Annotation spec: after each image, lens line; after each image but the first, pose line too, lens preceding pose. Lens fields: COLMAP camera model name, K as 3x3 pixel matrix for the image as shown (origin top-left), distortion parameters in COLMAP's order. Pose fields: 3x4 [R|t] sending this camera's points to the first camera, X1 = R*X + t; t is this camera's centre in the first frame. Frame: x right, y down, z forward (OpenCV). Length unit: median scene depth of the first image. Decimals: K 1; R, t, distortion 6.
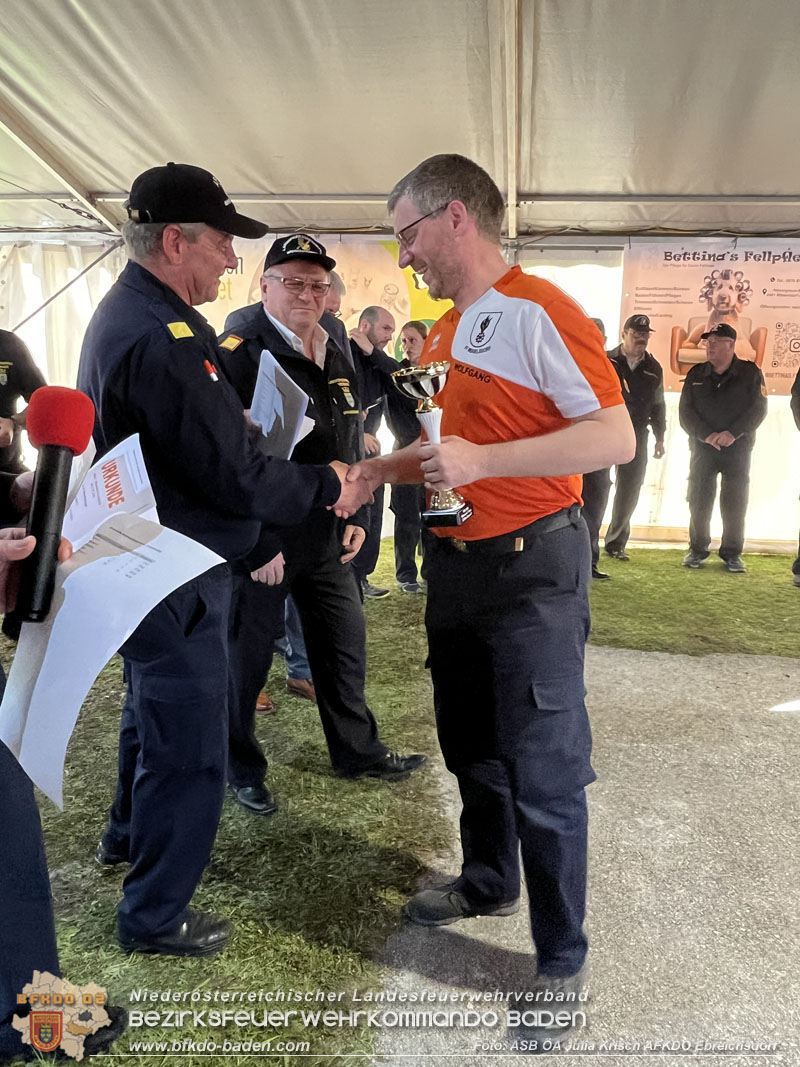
lens RADIAL K [[802.9, 0, 399.6], [0, 802.9, 521.7], [0, 0, 1]] dist [-0.003076, 0.000346]
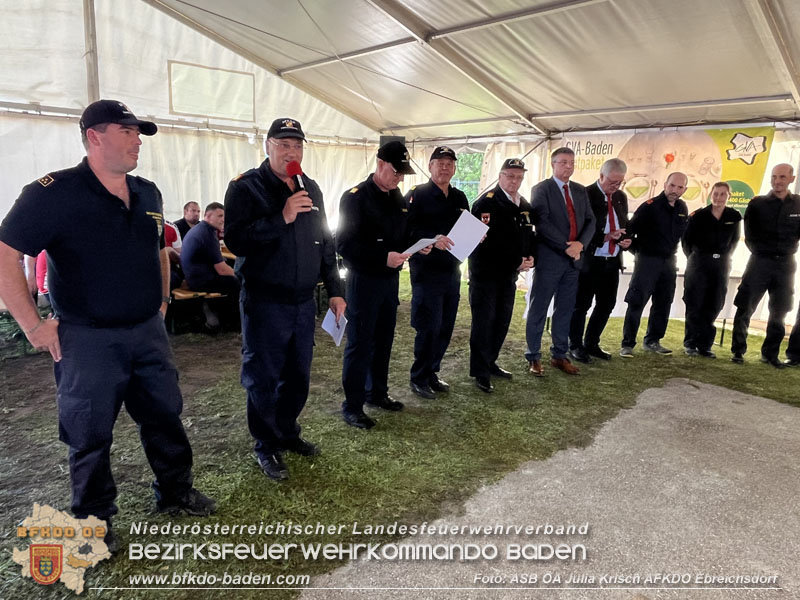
lens RADIAL K [[542.7, 0, 393.5], [0, 542.7, 300.9], [0, 0, 1]] dist [0.001441, -0.005034]
pose [[0.779420, 0.127133, -0.613466, 0.236897], [-0.139987, 0.989778, 0.027262, 0.035529], [0.610661, 0.064629, 0.789250, -0.197690]]
